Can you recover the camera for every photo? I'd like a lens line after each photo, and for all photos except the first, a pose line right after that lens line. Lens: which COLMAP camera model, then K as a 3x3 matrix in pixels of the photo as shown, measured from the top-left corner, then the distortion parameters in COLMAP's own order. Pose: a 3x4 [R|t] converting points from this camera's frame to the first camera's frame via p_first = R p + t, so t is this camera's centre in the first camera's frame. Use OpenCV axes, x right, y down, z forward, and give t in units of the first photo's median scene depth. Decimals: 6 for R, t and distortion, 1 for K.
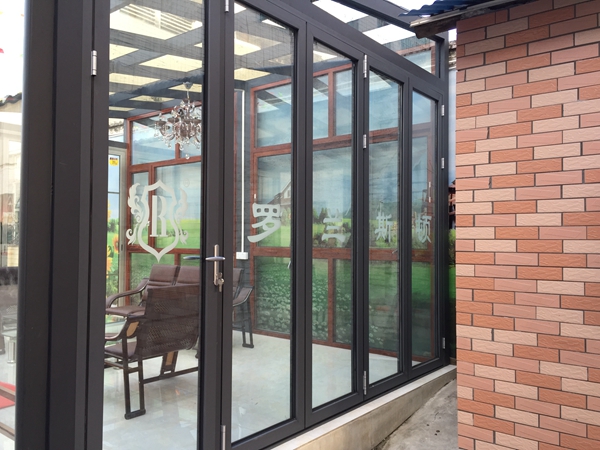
lens RADIAL K [[514.7, 0, 300.0], [0, 514.7, 225.0], [0, 0, 1]] dist [0.060299, -0.013028]
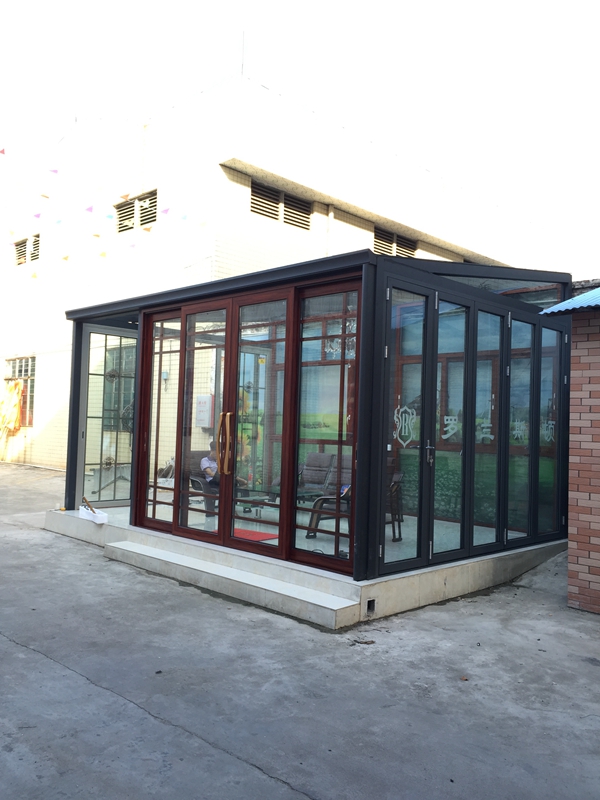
lens RADIAL K [[686.2, 0, 300.0], [0, 686.2, 400.0], [0, 0, 1]] dist [0.060299, -0.013028]
pose [[0.993961, 0.023523, -0.107180, -0.249221], [-0.025067, 0.999600, -0.013078, -0.040753], [0.106829, 0.015685, 0.994154, -1.001805]]
